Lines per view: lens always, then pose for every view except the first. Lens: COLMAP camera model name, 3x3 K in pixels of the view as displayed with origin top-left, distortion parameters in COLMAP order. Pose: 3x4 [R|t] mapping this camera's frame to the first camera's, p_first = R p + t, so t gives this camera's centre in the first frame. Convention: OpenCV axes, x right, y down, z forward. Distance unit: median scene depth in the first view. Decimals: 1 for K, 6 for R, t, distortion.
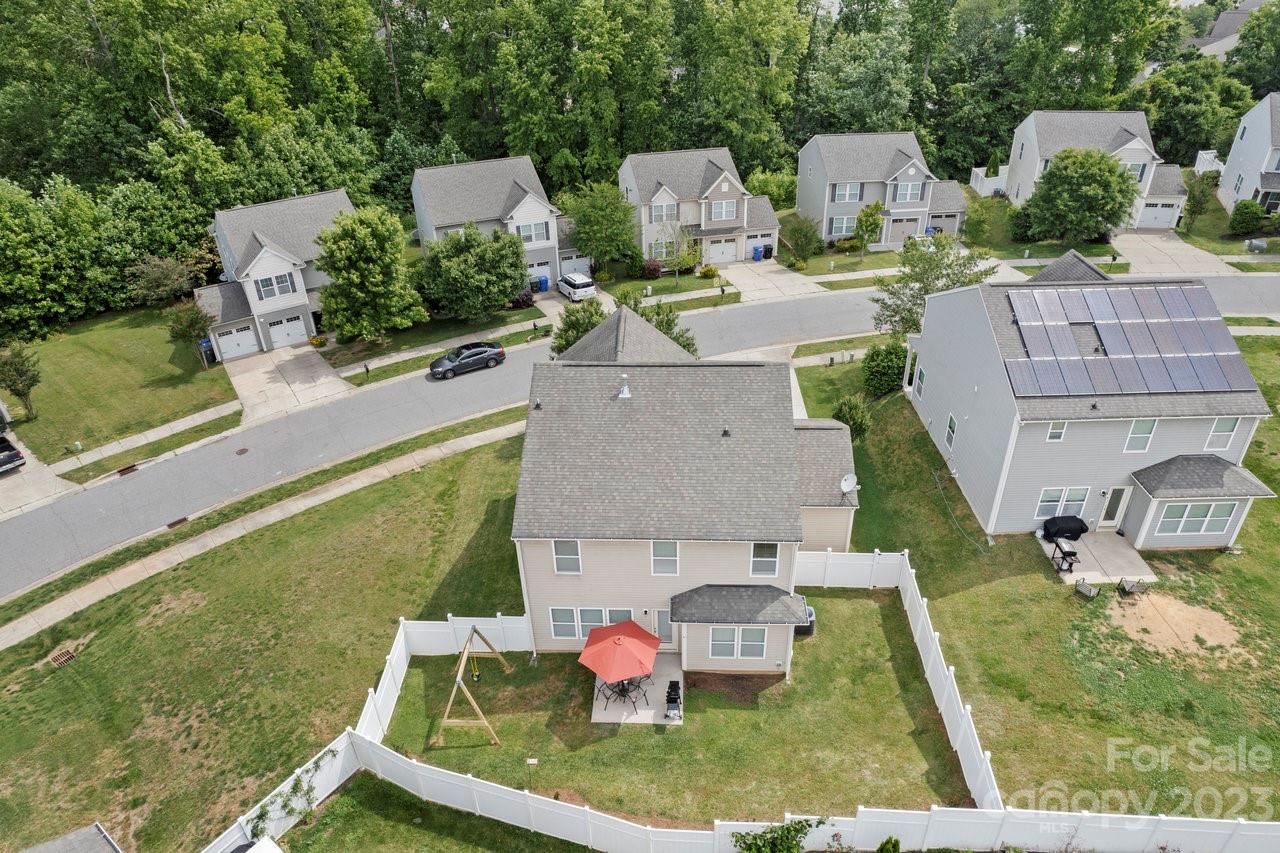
lens RADIAL K [[857.5, 0, 640.0], [0, 857.5, 426.5], [0, 0, 1]] dist [0.007268, 0.002541]
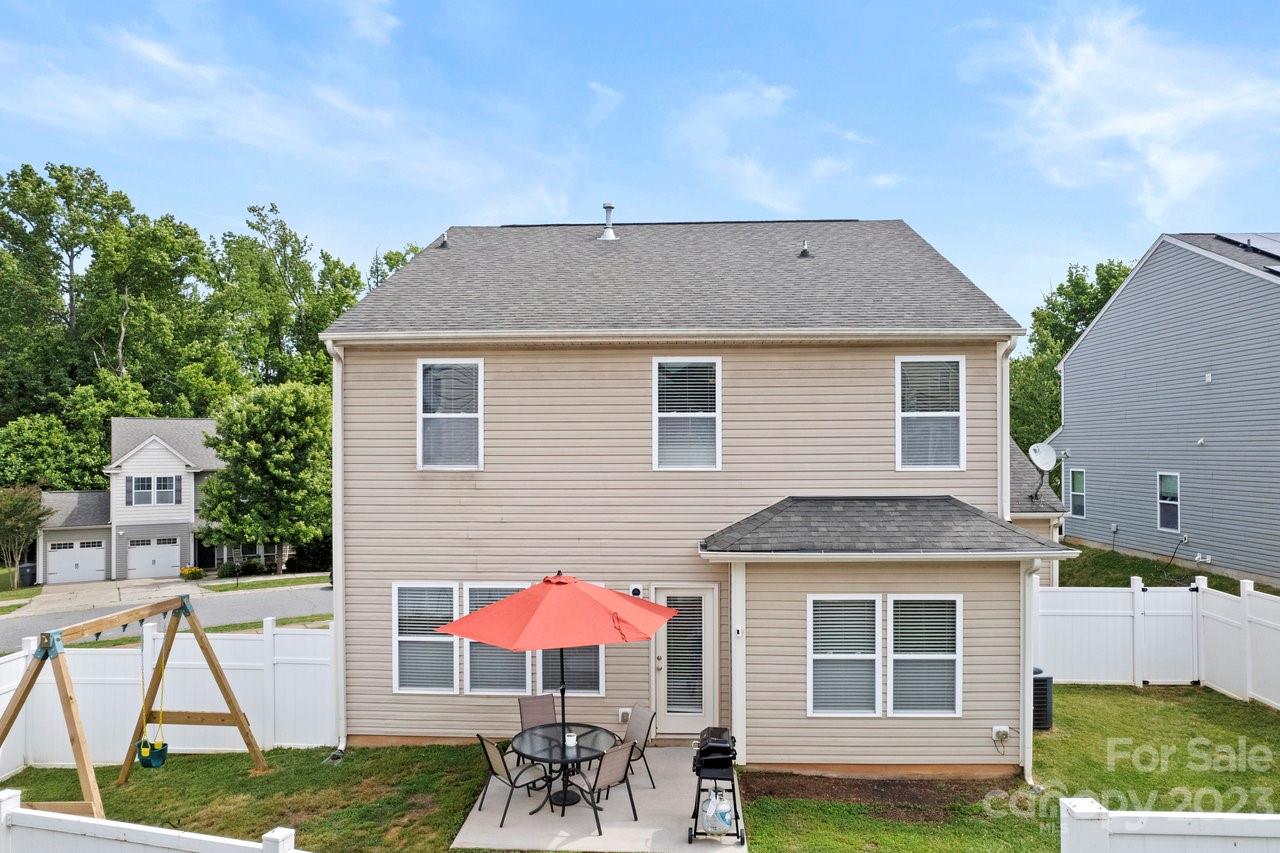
lens RADIAL K [[857.5, 0, 640.0], [0, 857.5, 426.5], [0, 0, 1]] dist [0.007268, 0.002541]
pose [[0.999603, 0.028137, 0.001474, 0.003069], [-0.023065, 0.847219, -0.530743, 0.183505], [-0.016182, 0.530499, 0.847531, 0.318759]]
